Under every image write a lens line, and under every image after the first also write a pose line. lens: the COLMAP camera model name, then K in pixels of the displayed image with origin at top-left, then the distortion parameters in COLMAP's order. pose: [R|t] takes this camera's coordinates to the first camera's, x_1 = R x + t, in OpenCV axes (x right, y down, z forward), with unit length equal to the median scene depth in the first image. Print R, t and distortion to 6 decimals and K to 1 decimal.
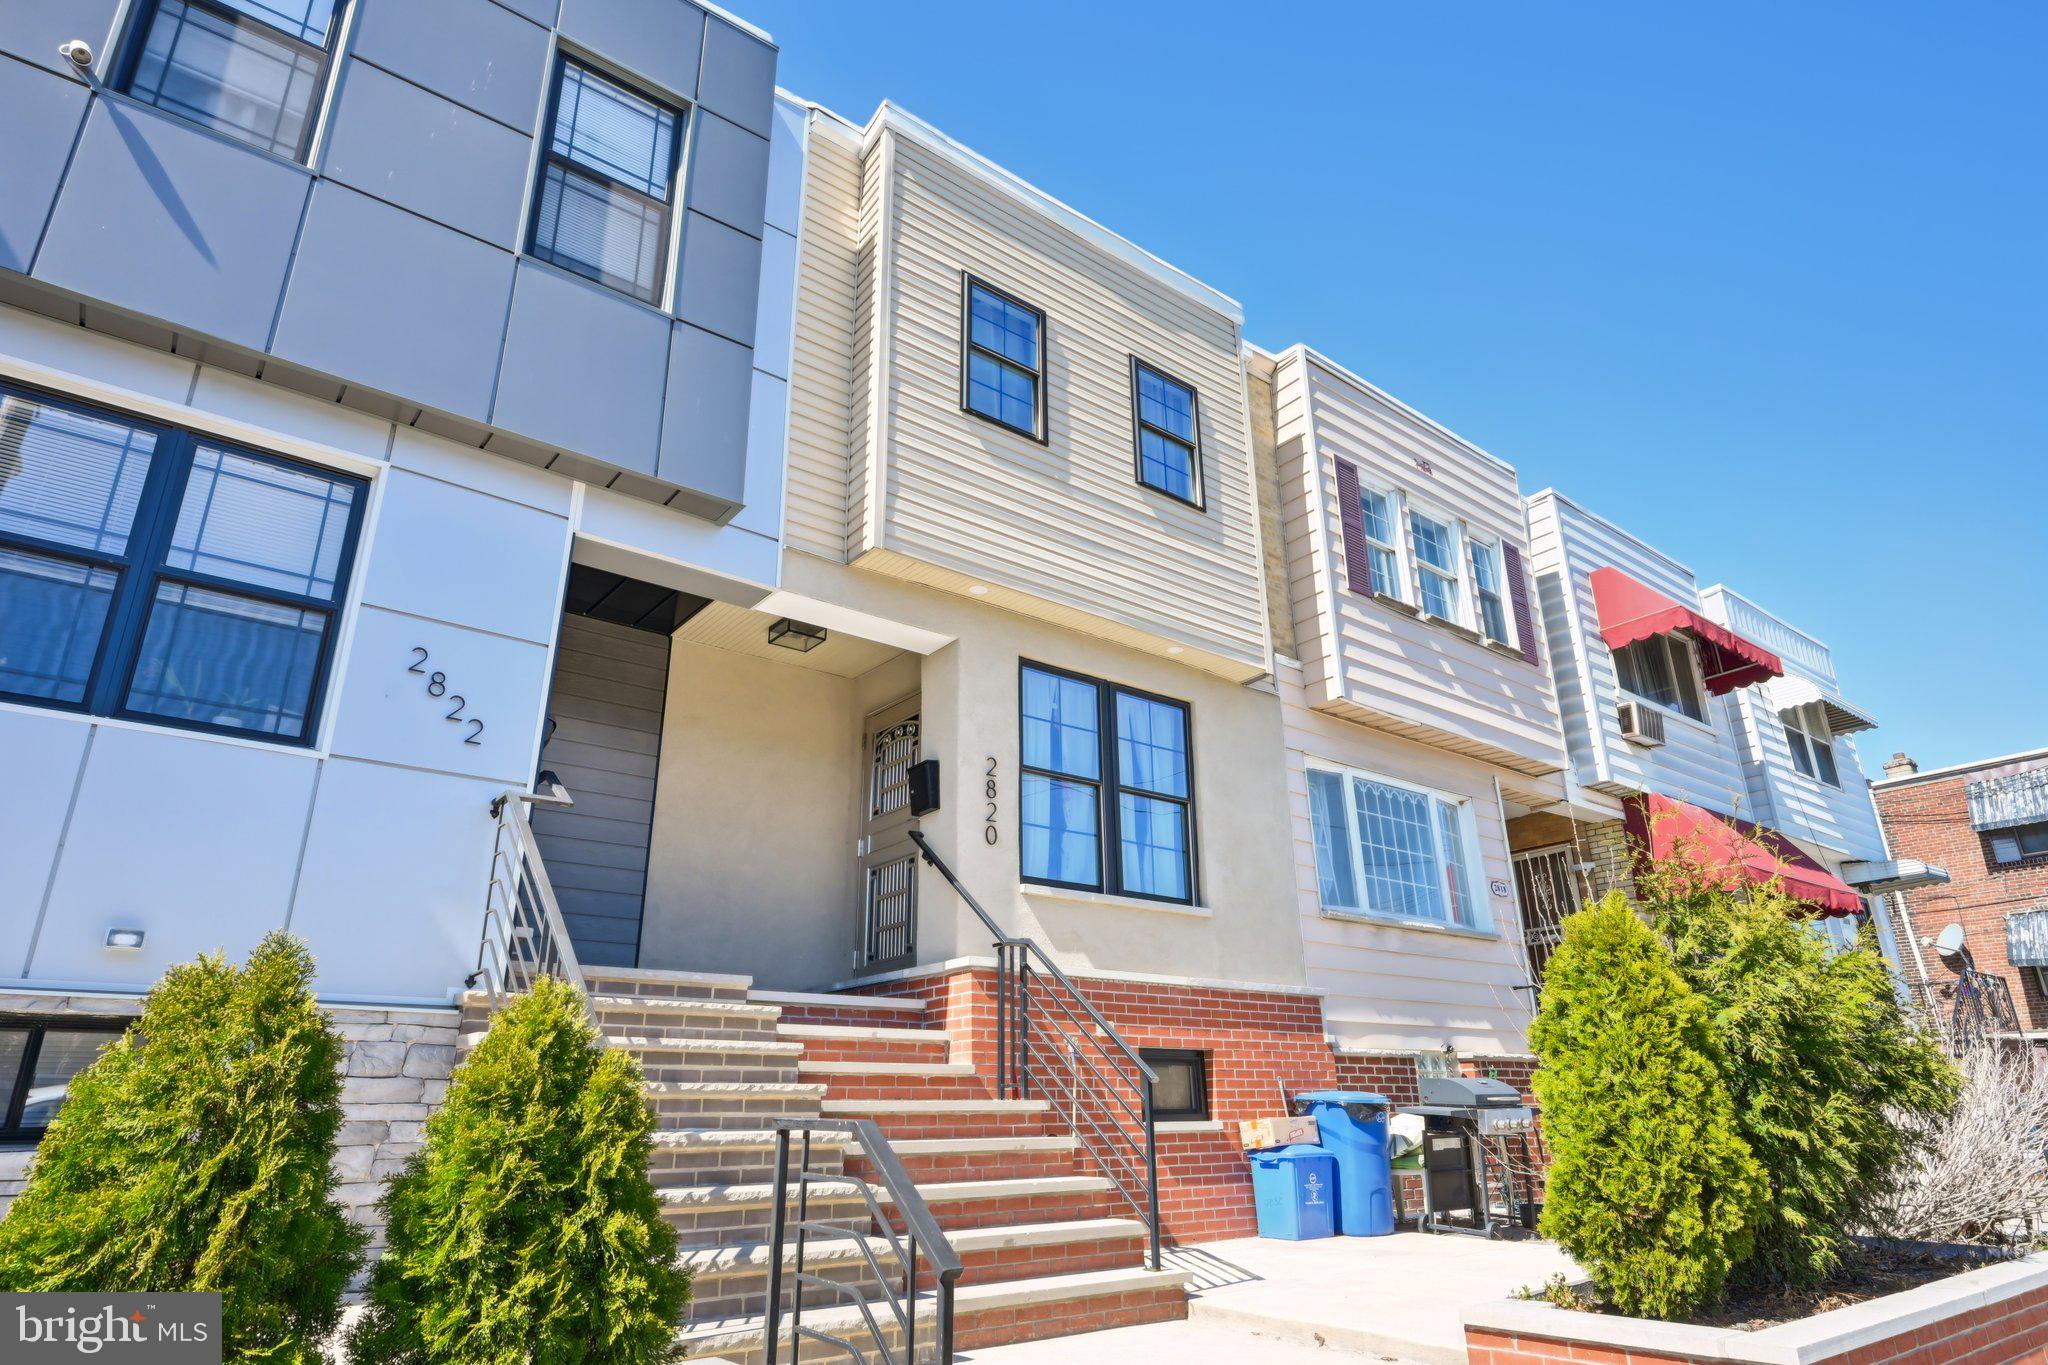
lens RADIAL K [[1155.2, 0, 1024.0], [0, 1155.2, 682.5], [0, 0, 1]] dist [-0.000444, -0.000081]
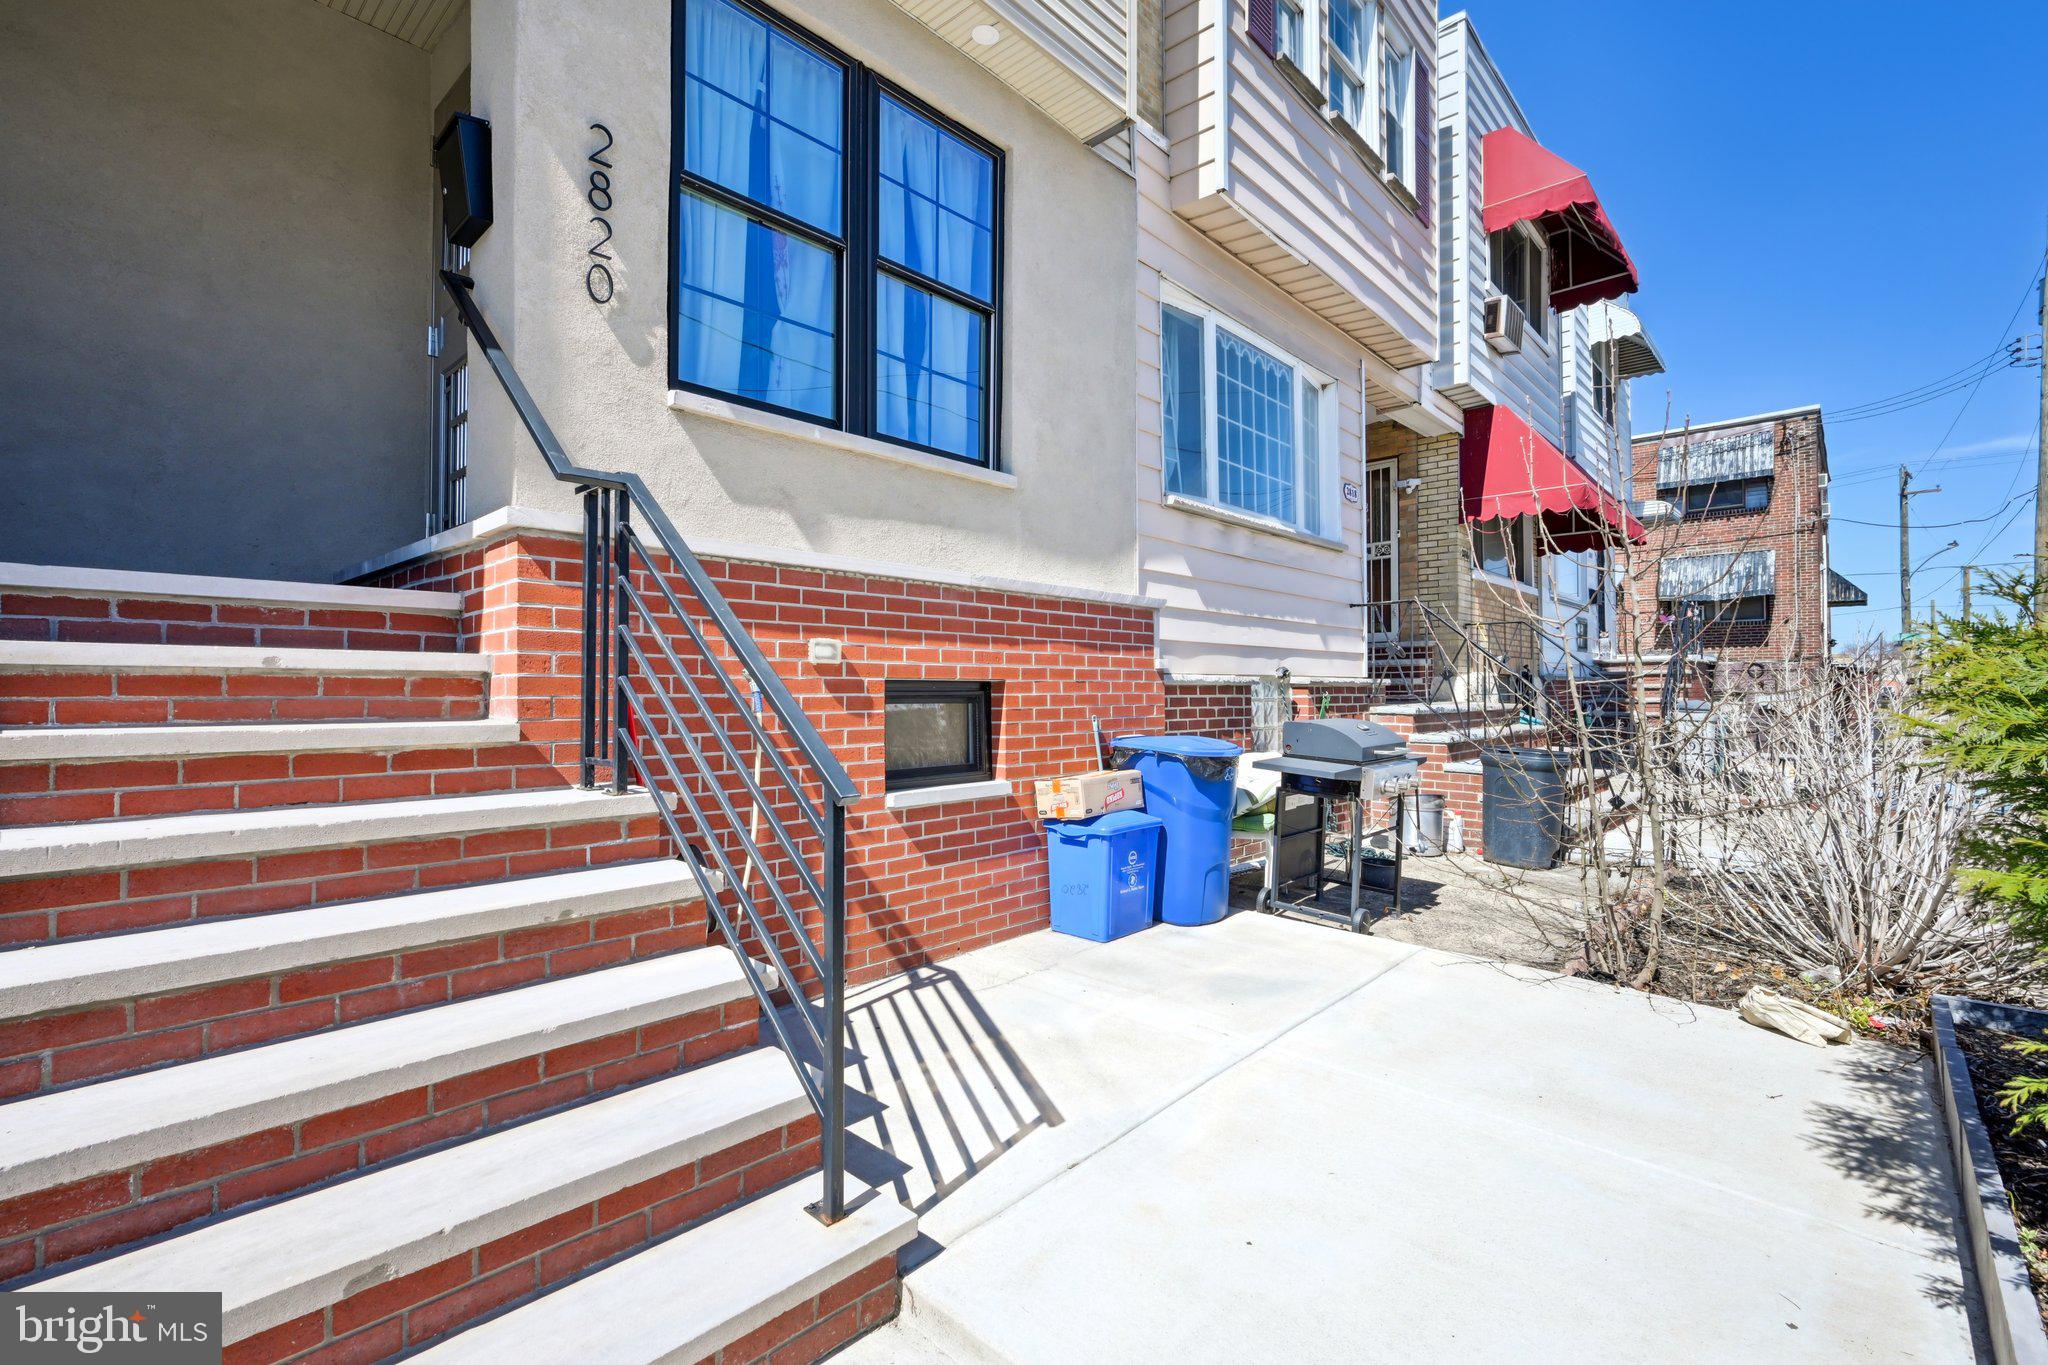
lens RADIAL K [[911.7, 0, 1024.0], [0, 911.7, 682.5], [0, 0, 1]] dist [-0.002006, -0.000106]
pose [[0.985304, 0.013953, 0.170241, 0.082576], [-0.071669, 0.938455, 0.337883, 0.135697], [-0.155049, -0.345119, 0.925664, 0.495398]]
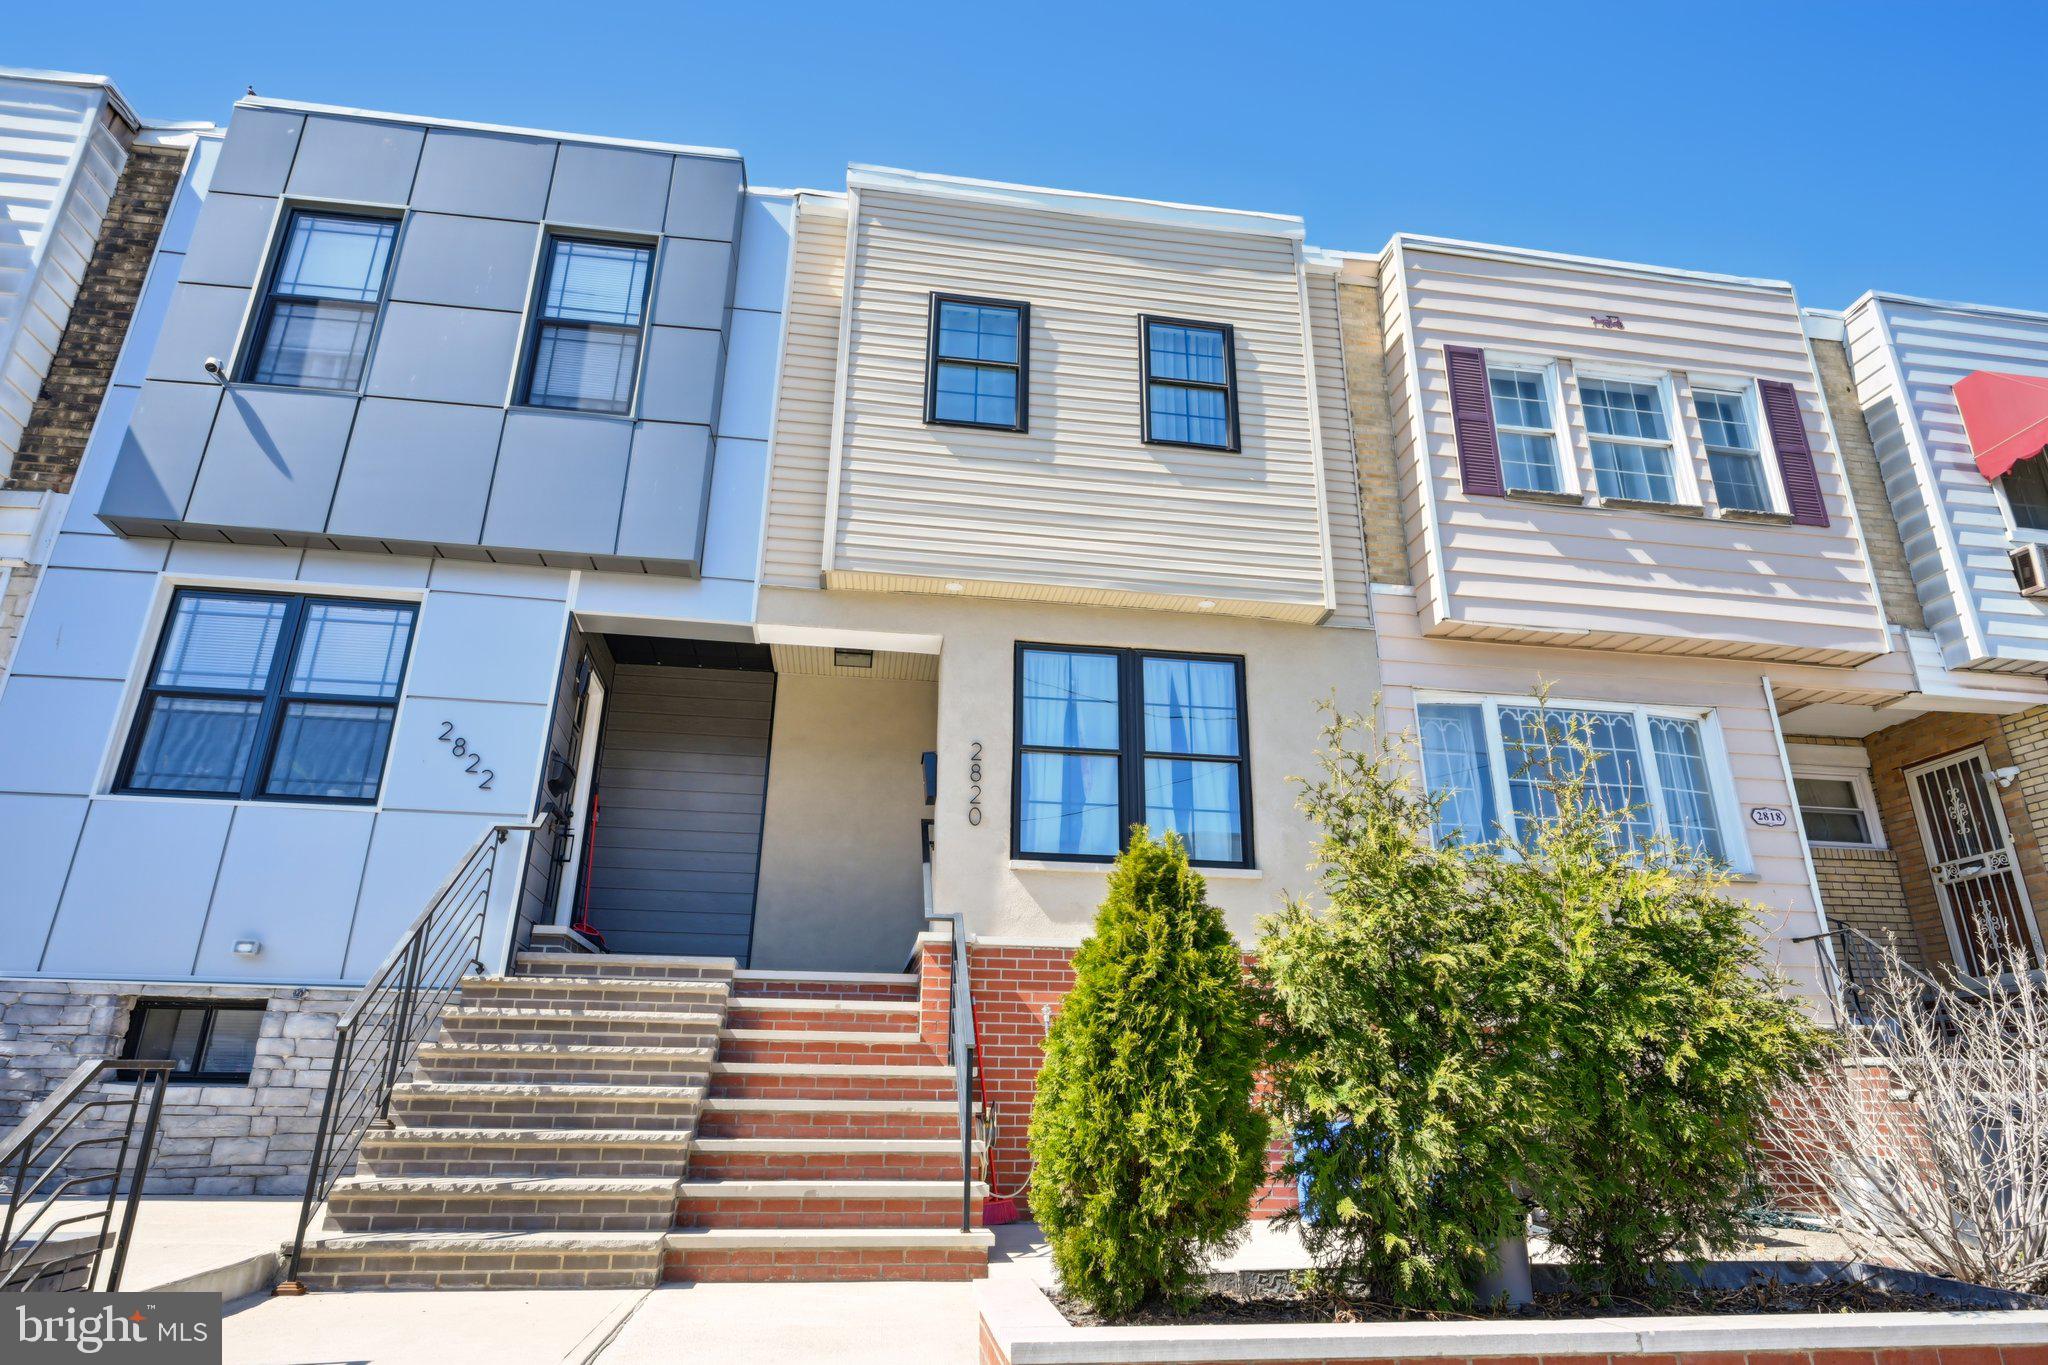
lens RADIAL K [[1117.3, 0, 1024.0], [0, 1117.3, 682.5], [0, 0, 1]] dist [0.000204, 0.000215]
pose [[0.871123, -0.150006, -0.467592, 0.462172], [0.152121, 0.987794, -0.033488, 0.048086], [0.466908, -0.041959, 0.883310, 0.117368]]
